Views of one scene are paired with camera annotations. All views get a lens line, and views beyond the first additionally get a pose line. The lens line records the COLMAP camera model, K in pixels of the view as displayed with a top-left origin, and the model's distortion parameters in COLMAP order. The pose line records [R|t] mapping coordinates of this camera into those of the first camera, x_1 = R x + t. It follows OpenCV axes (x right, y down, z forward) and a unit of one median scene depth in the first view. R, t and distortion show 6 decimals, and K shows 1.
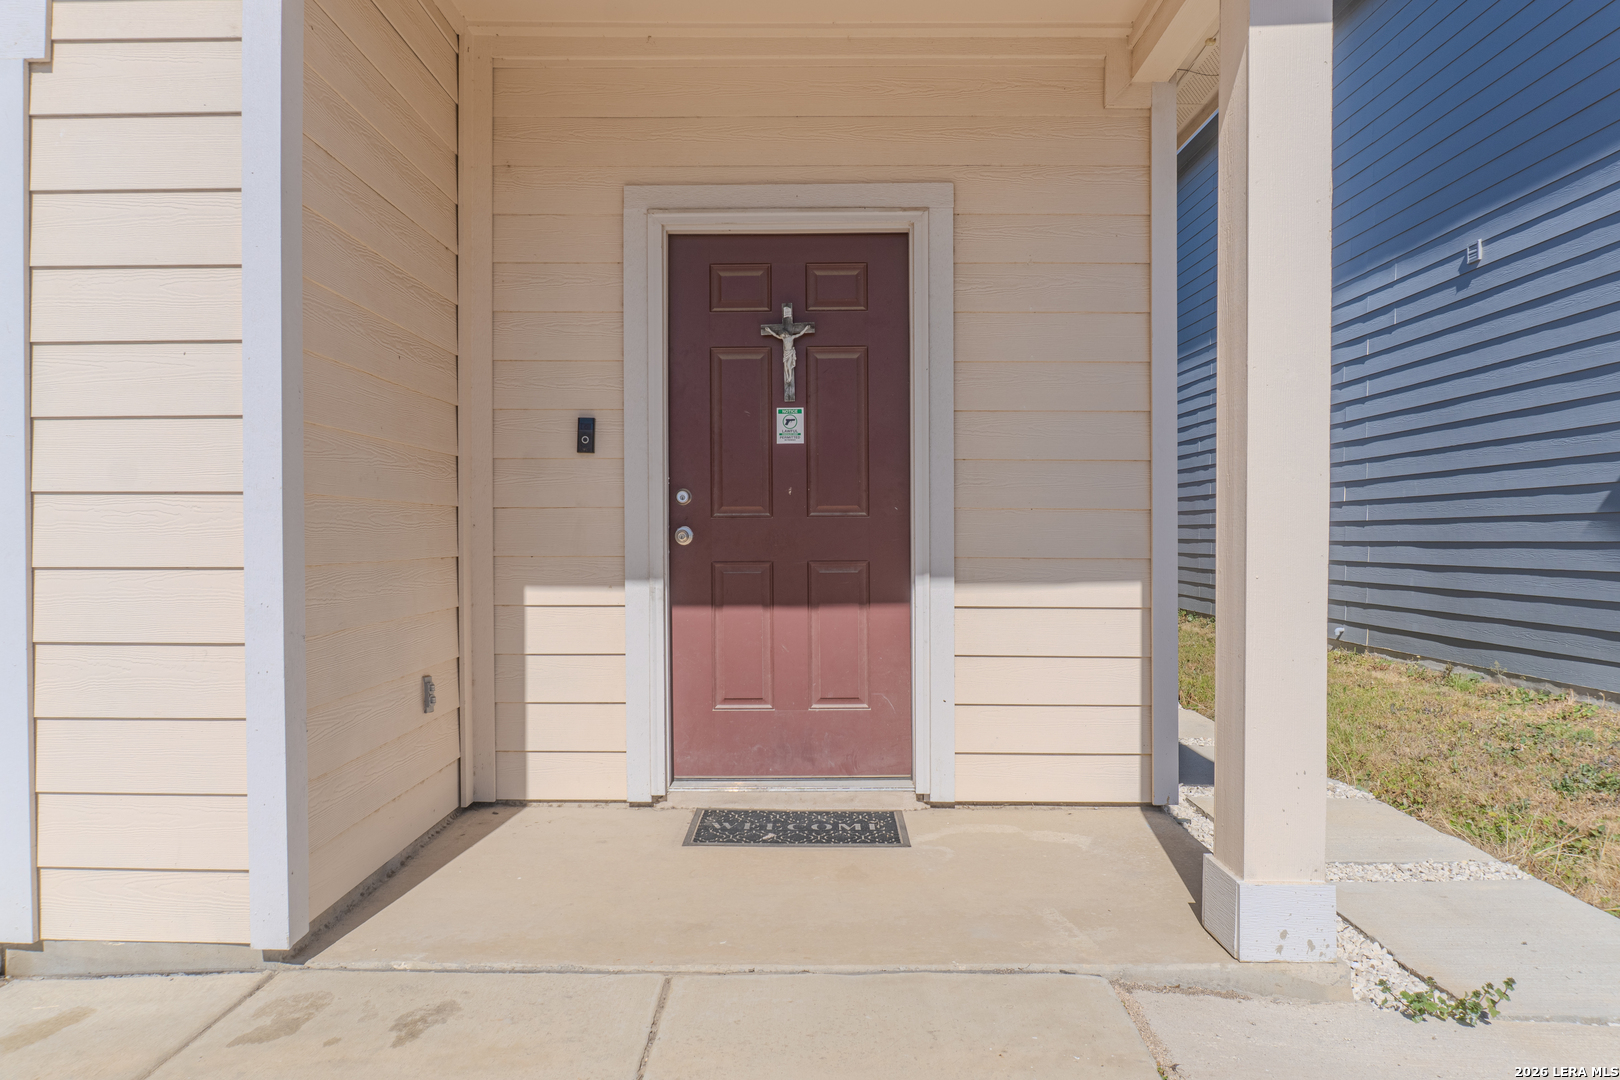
lens RADIAL K [[1123.3, 0, 810.0], [0, 1123.3, 540.0], [0, 0, 1]] dist [-0.008364, -0.001850]
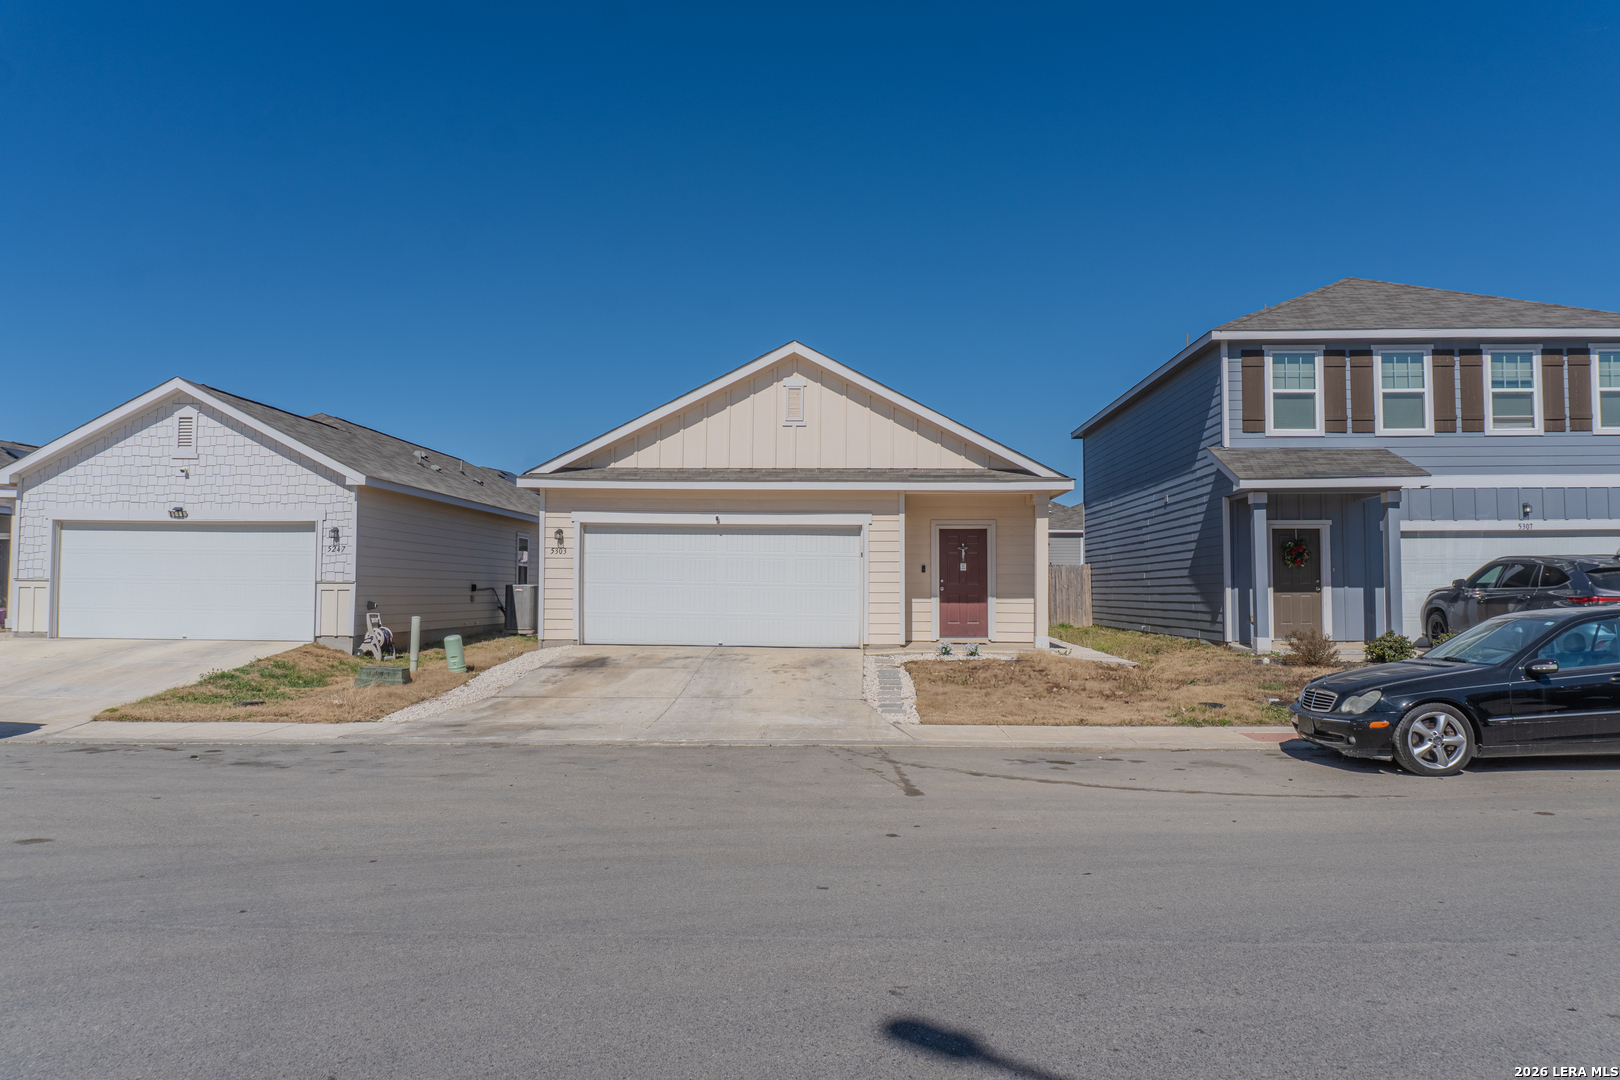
lens RADIAL K [[1123.3, 0, 810.0], [0, 1123.3, 540.0], [0, 0, 1]] dist [-0.008364, -0.001850]
pose [[0.999408, 0.003527, -0.034217, -0.535832], [-0.005426, 0.998440, -0.055571, 0.061701], [0.033967, 0.055724, 0.997868, -4.072655]]
